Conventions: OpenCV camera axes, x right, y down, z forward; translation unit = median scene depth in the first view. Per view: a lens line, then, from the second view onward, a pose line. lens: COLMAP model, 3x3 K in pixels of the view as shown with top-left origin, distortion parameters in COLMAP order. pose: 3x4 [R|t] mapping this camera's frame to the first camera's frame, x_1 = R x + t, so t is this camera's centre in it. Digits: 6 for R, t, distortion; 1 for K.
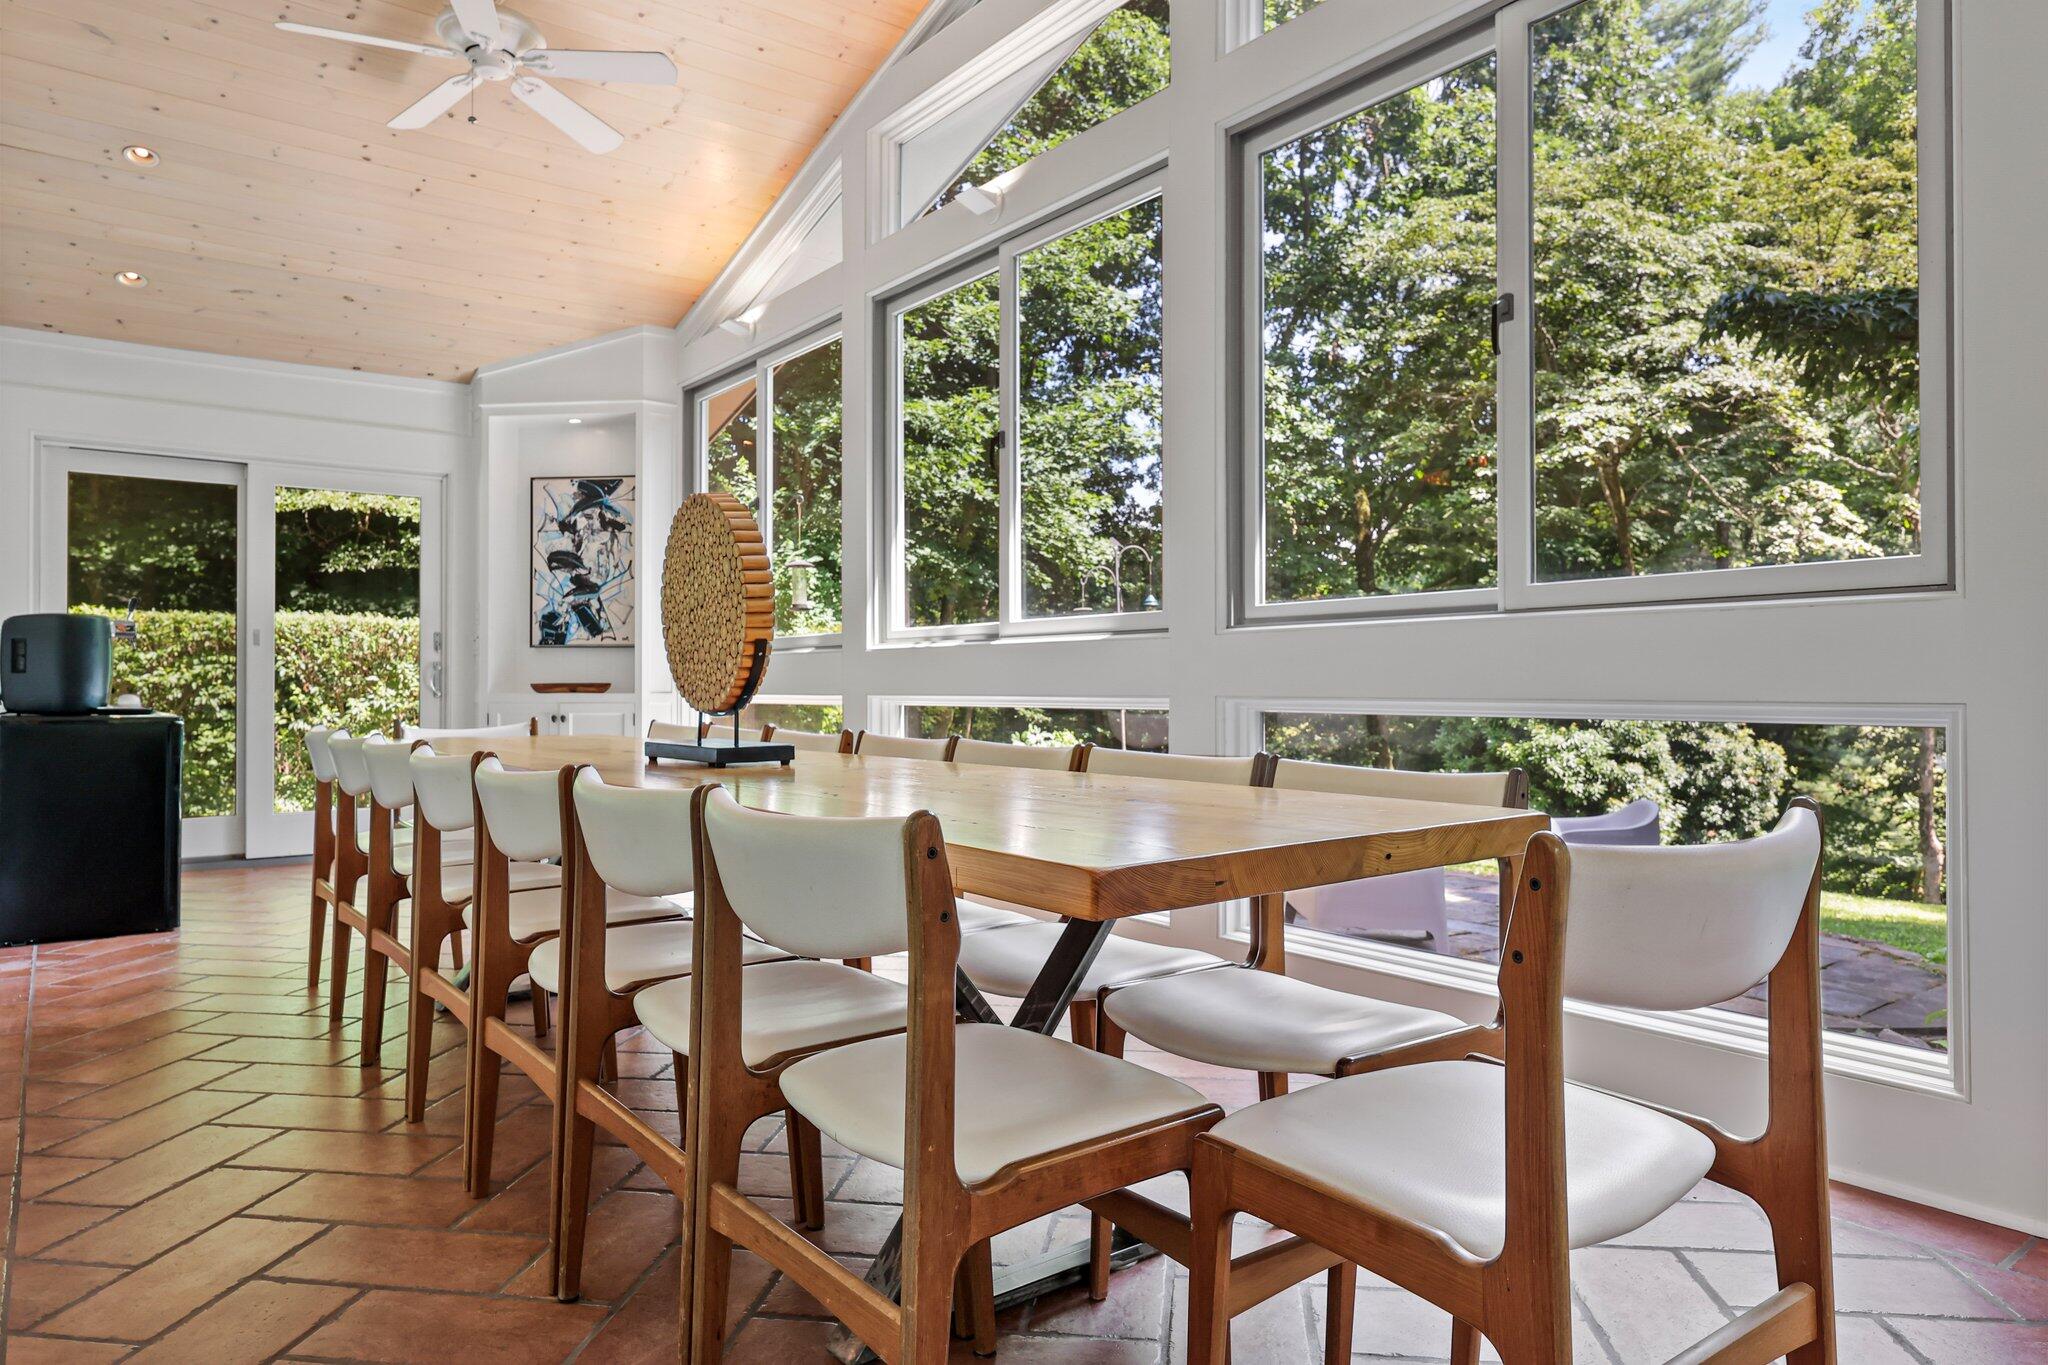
lens RADIAL K [[1303.7, 0, 1029.1], [0, 1303.7, 680.6], [0, 0, 1]] dist [-0.000414, -0.001422]
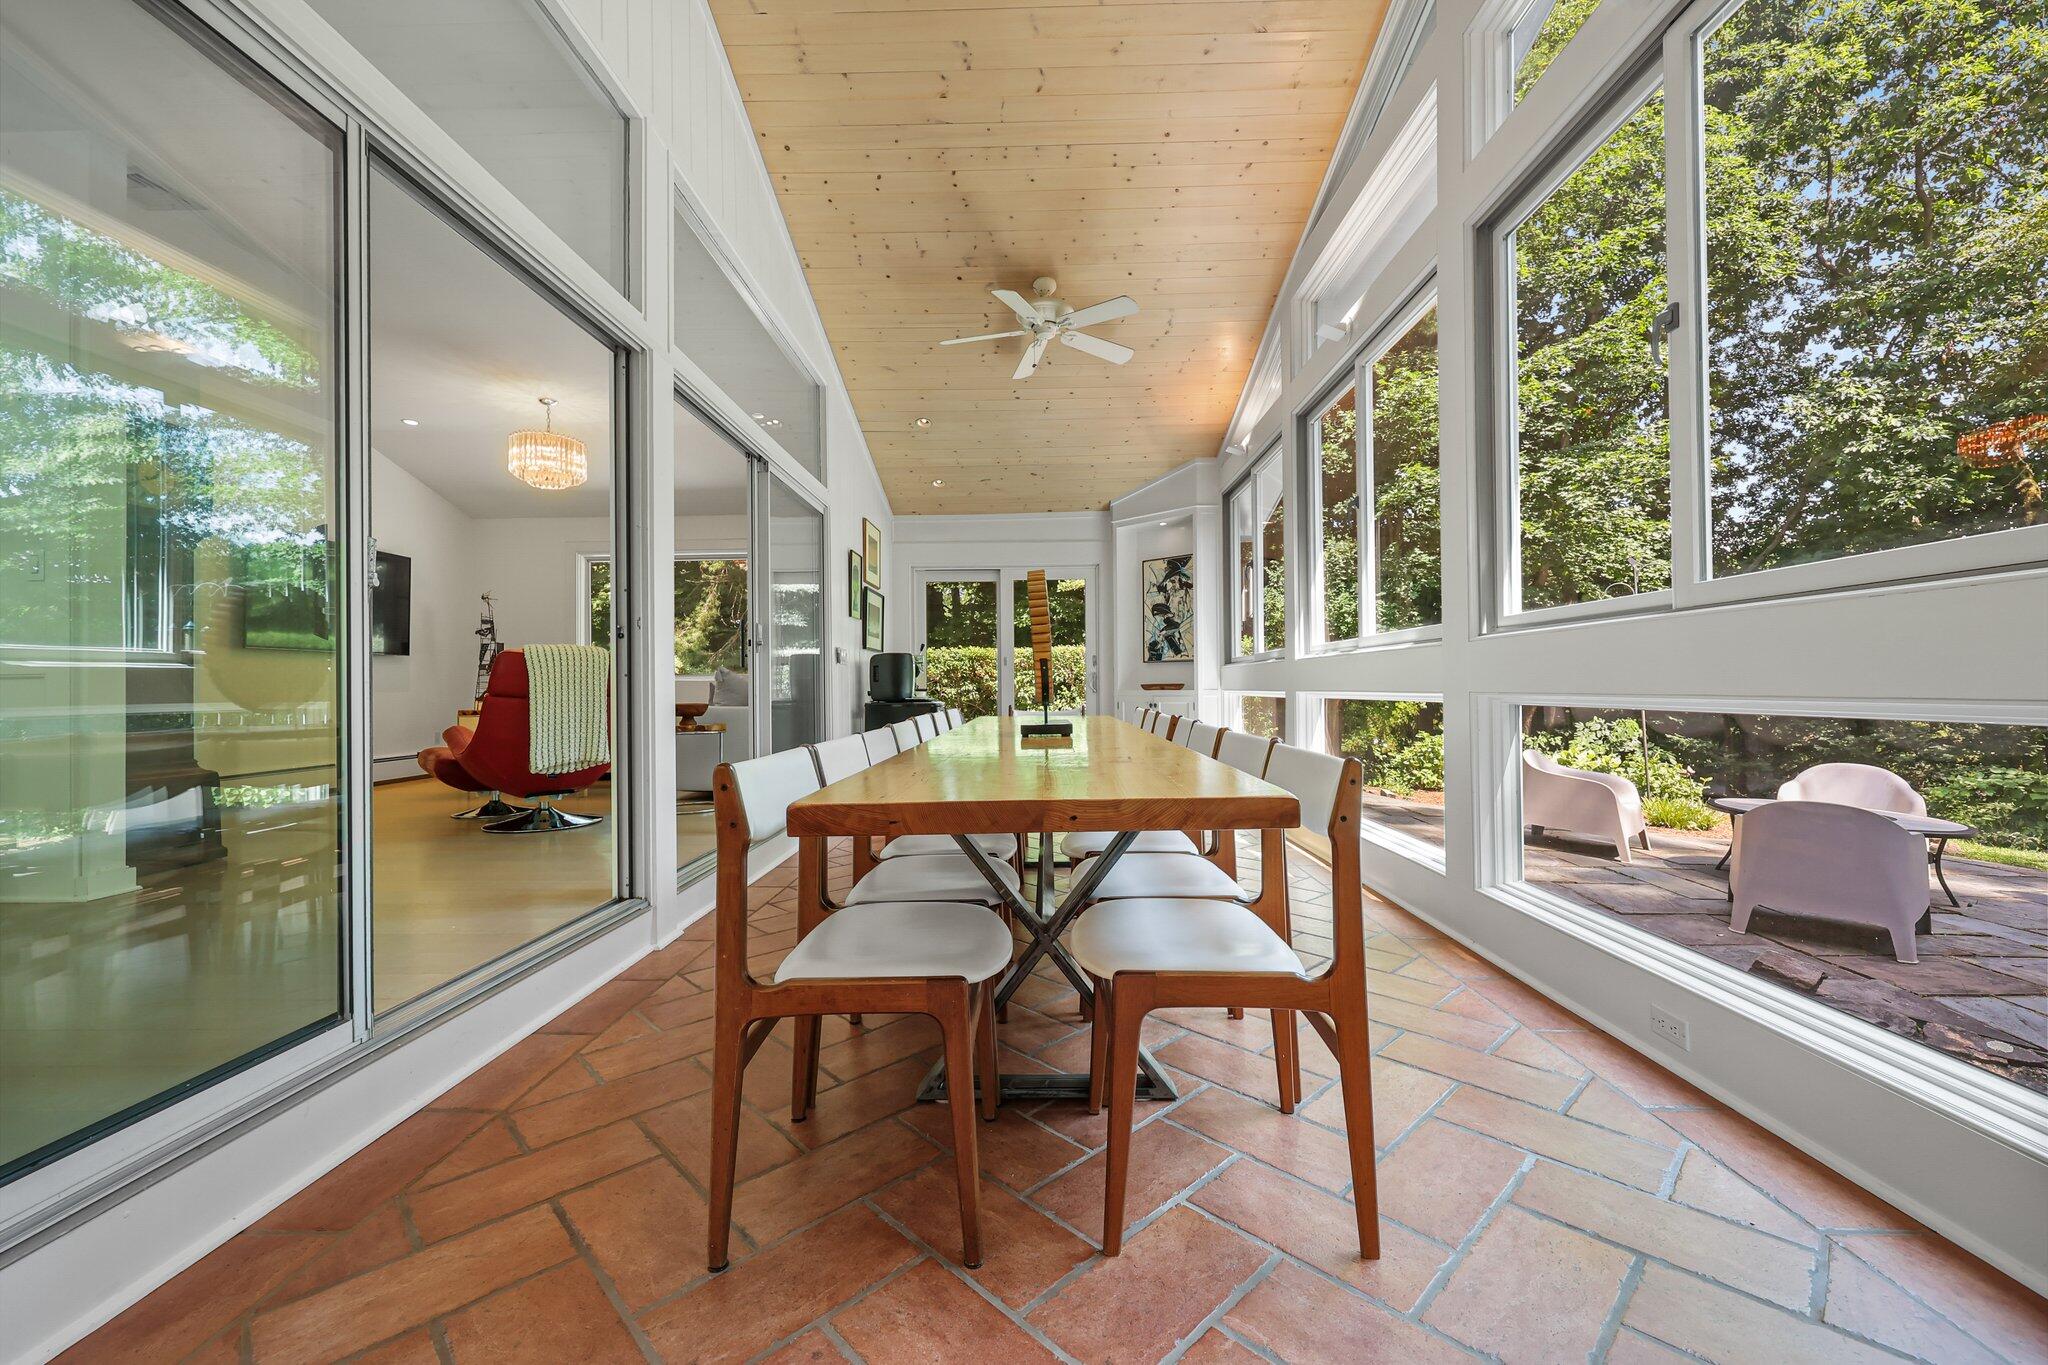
lens RADIAL K [[839.6, 0, 1022.5], [0, 839.6, 682.8], [0, 0, 1]] dist [-0.003833, -0.000973]
pose [[0.776772, -0.010884, -0.629688, 0.177382], [0.013270, 0.999912, -0.000914, -0.000707], [0.629642, -0.007646, 0.776848, 0.068910]]
